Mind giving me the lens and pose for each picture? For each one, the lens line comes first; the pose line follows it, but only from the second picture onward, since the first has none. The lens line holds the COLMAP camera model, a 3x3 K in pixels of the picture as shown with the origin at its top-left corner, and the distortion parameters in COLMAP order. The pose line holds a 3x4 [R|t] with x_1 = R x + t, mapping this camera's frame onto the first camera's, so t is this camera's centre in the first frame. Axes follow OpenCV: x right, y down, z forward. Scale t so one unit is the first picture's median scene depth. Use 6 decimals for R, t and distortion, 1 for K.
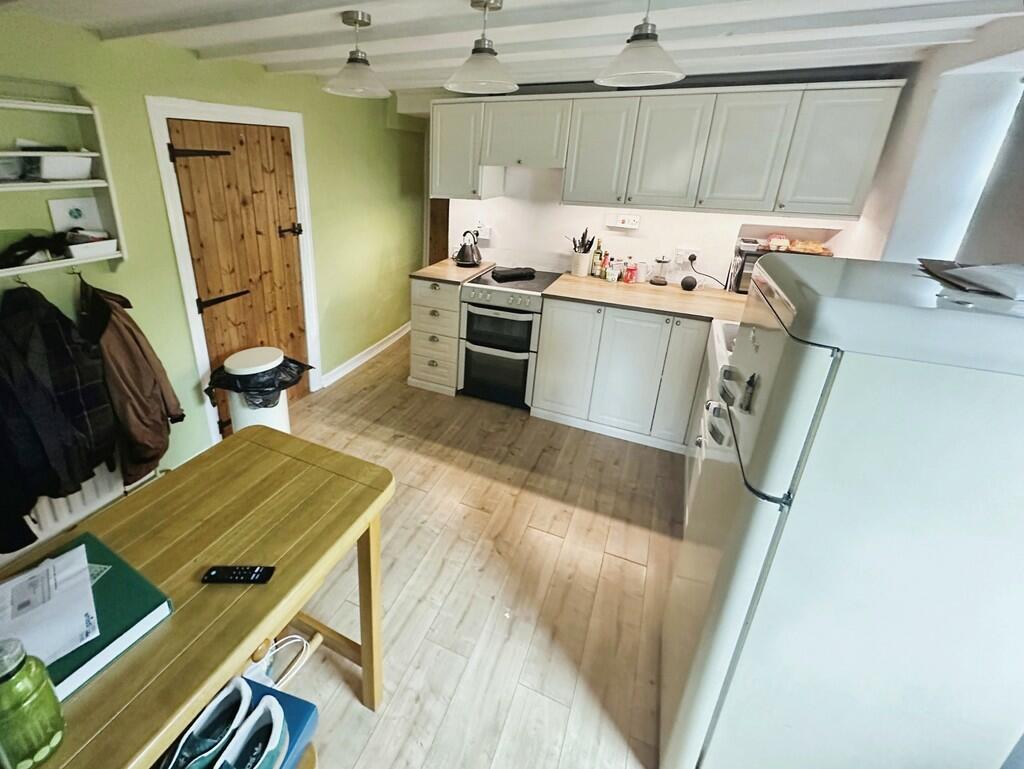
lens RADIAL K [[410.8, 0, 426.9], [0, 410.8, 277.6], [0, 0, 1]] dist [-0.000096, -0.000080]
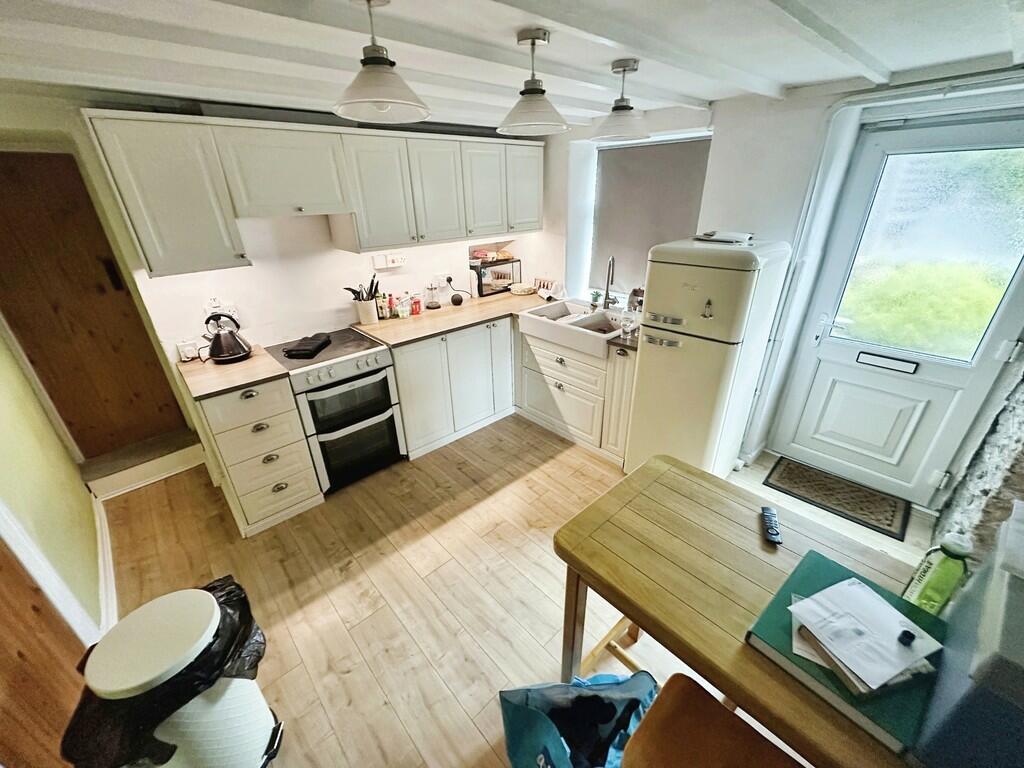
lens RADIAL K [[407.2, 0, 515.2], [0, 407.2, 390.4], [0, 0, 1]] dist [-0.000908, 0.000043]
pose [[0.384564, -0.427562, 0.818108, -0.430346], [0.290963, 0.897230, 0.332142, -0.096364], [-0.876043, 0.110310, 0.469448, 0.264056]]
